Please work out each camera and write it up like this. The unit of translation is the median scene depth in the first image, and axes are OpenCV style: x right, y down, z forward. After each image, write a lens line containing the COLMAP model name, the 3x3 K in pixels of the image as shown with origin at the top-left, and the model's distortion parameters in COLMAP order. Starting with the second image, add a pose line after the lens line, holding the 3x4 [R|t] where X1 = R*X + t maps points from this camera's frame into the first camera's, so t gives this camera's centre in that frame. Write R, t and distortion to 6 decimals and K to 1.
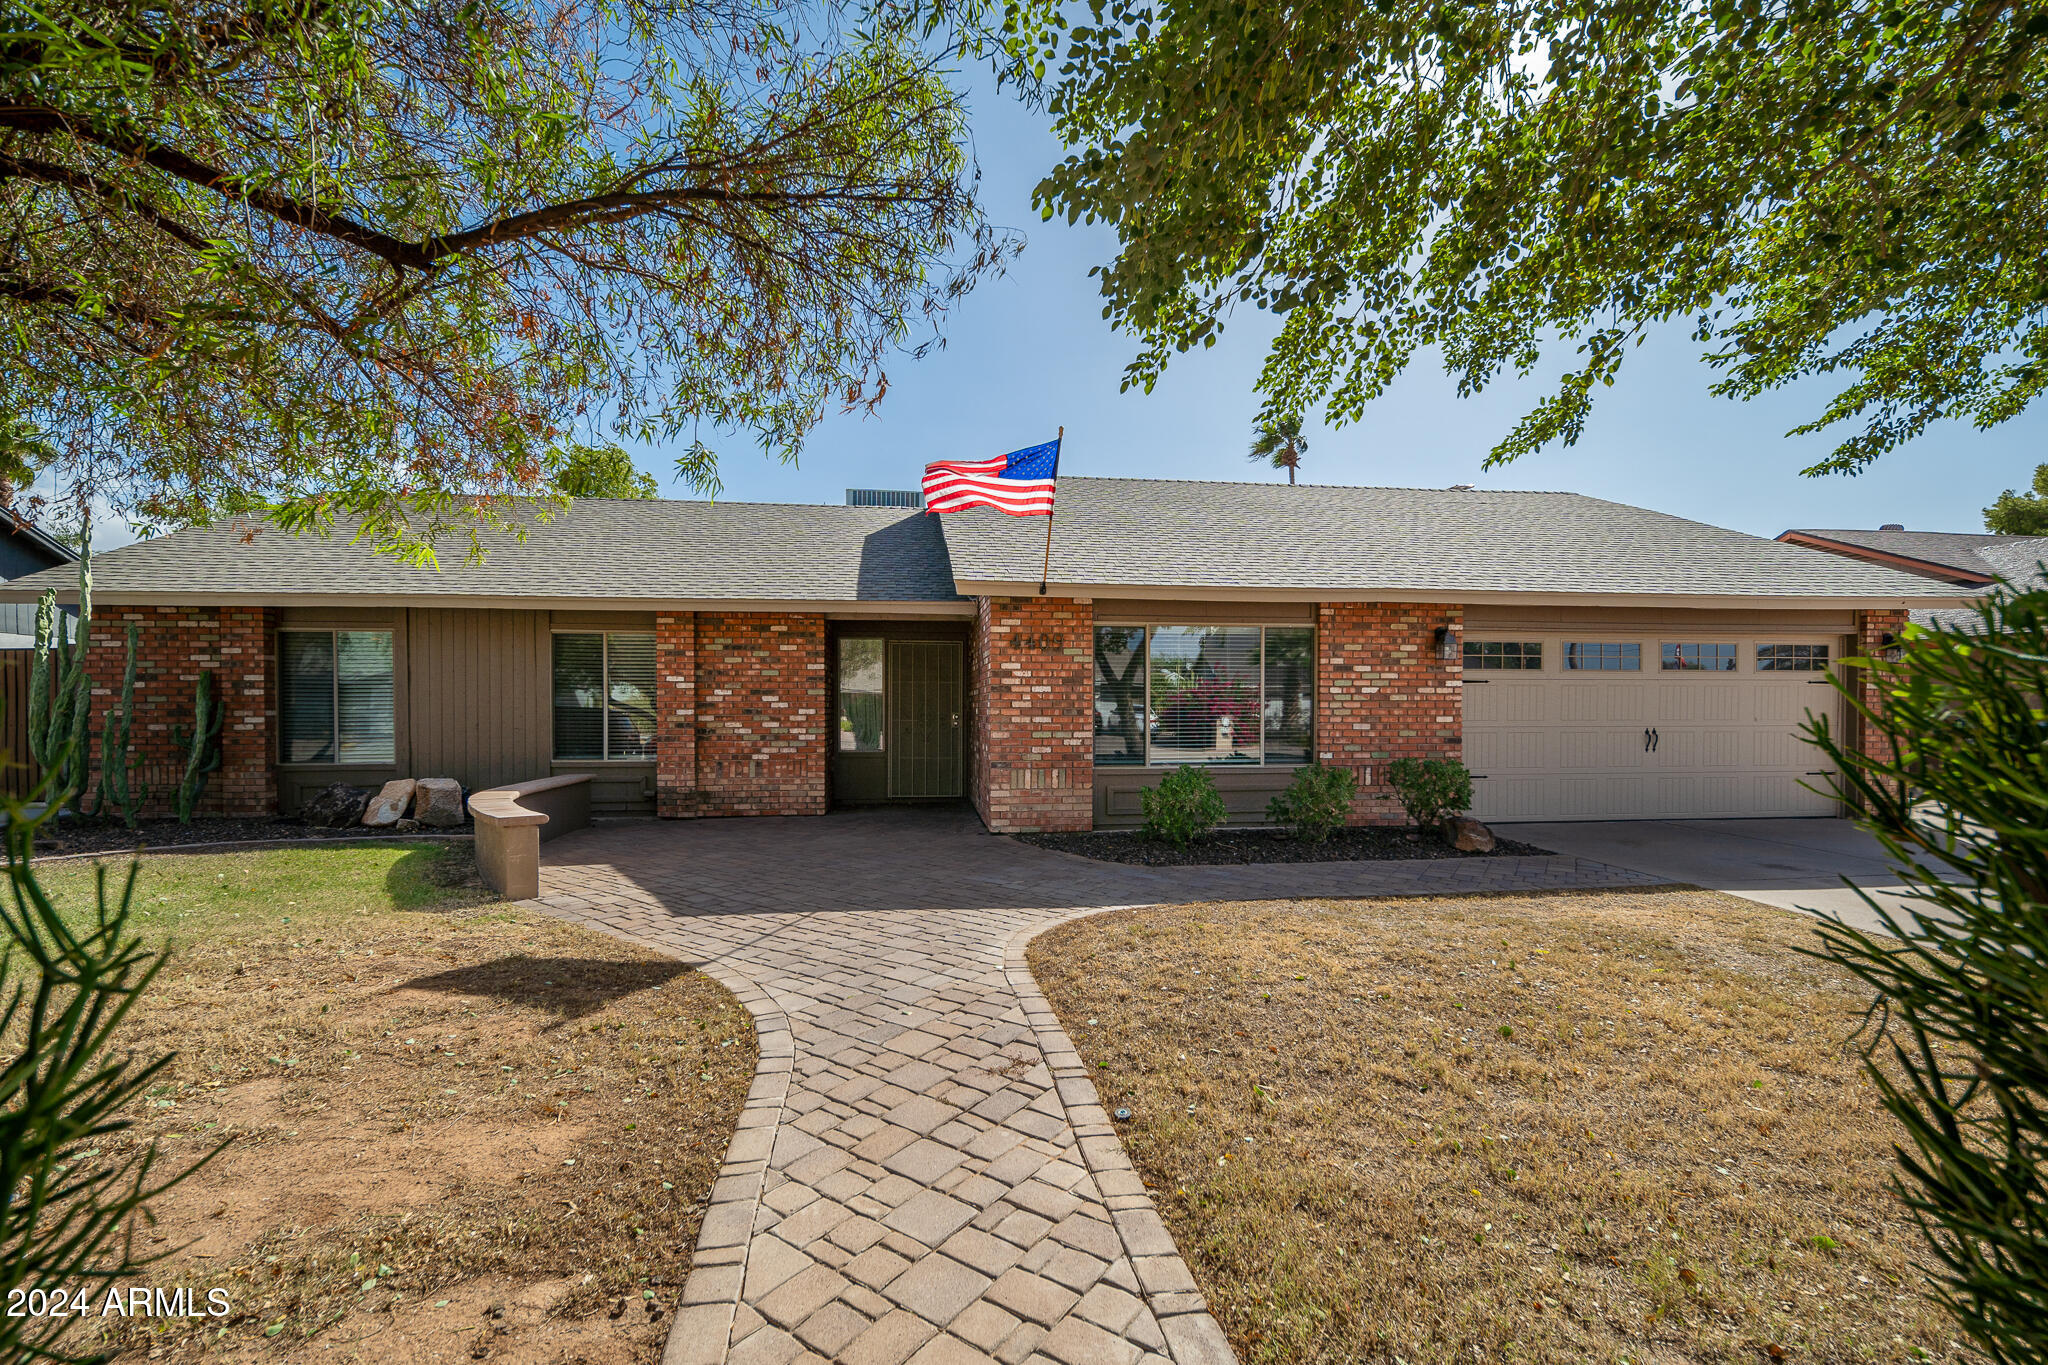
lens RADIAL K [[887.0, 0, 1016.8], [0, 887.0, 702.7], [0, 0, 1]] dist [-0.000926, -0.000124]
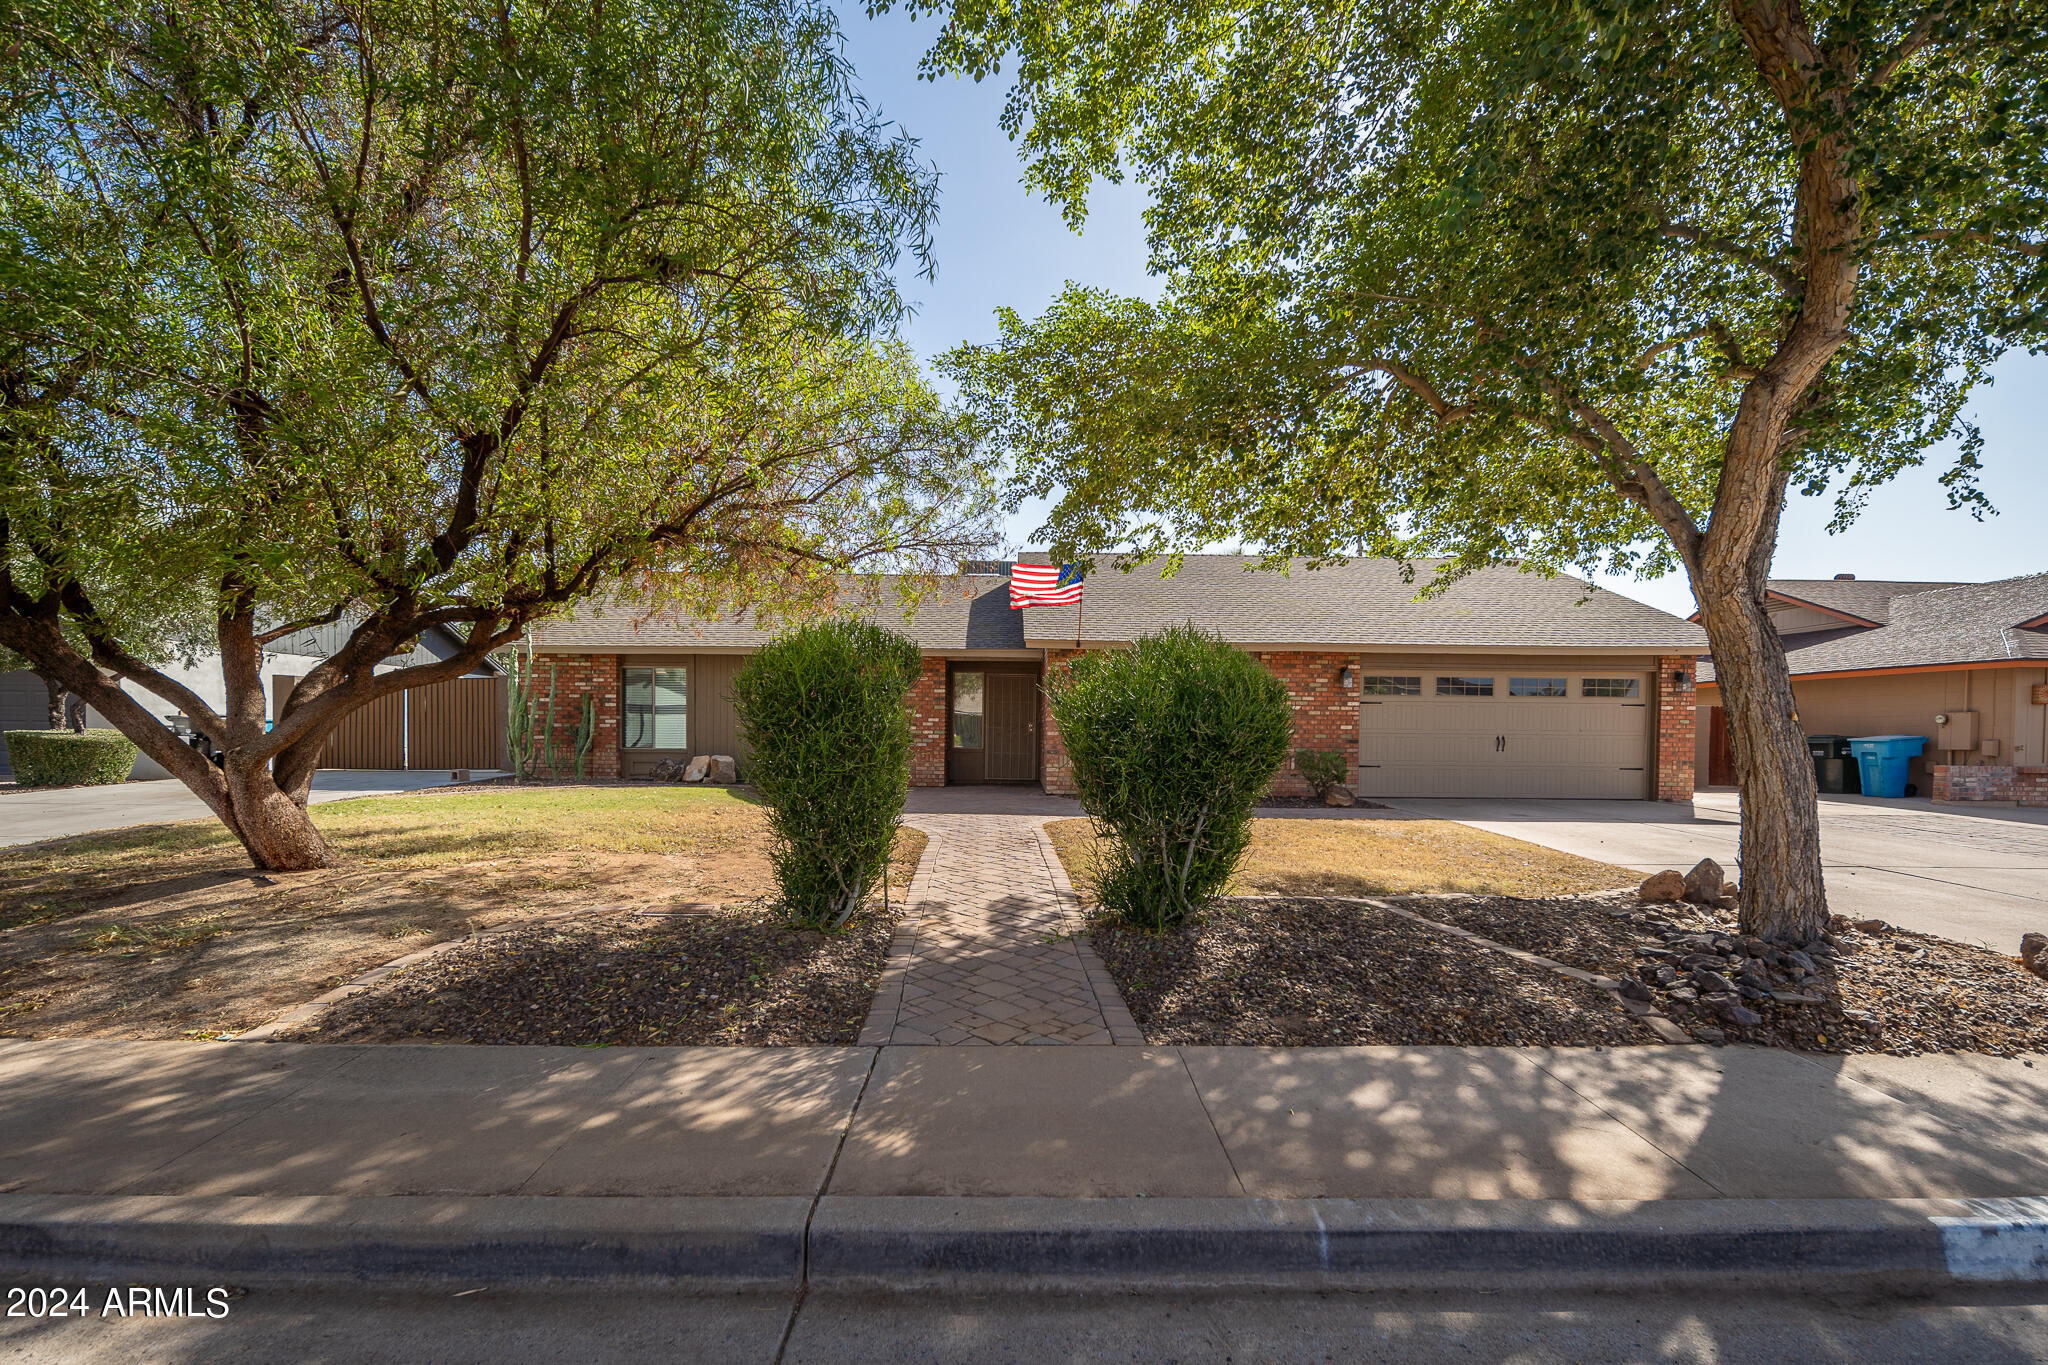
lens RADIAL K [[862.4, 0, 1024.0], [0, 862.4, 682.5], [0, 0, 1]] dist [-0.025502, -0.000155]
pose [[0.994247, 0.003372, -0.107056, 0.085801], [-0.009271, 0.998462, -0.054659, 0.026587], [0.106707, 0.055337, 0.992749, -0.506866]]
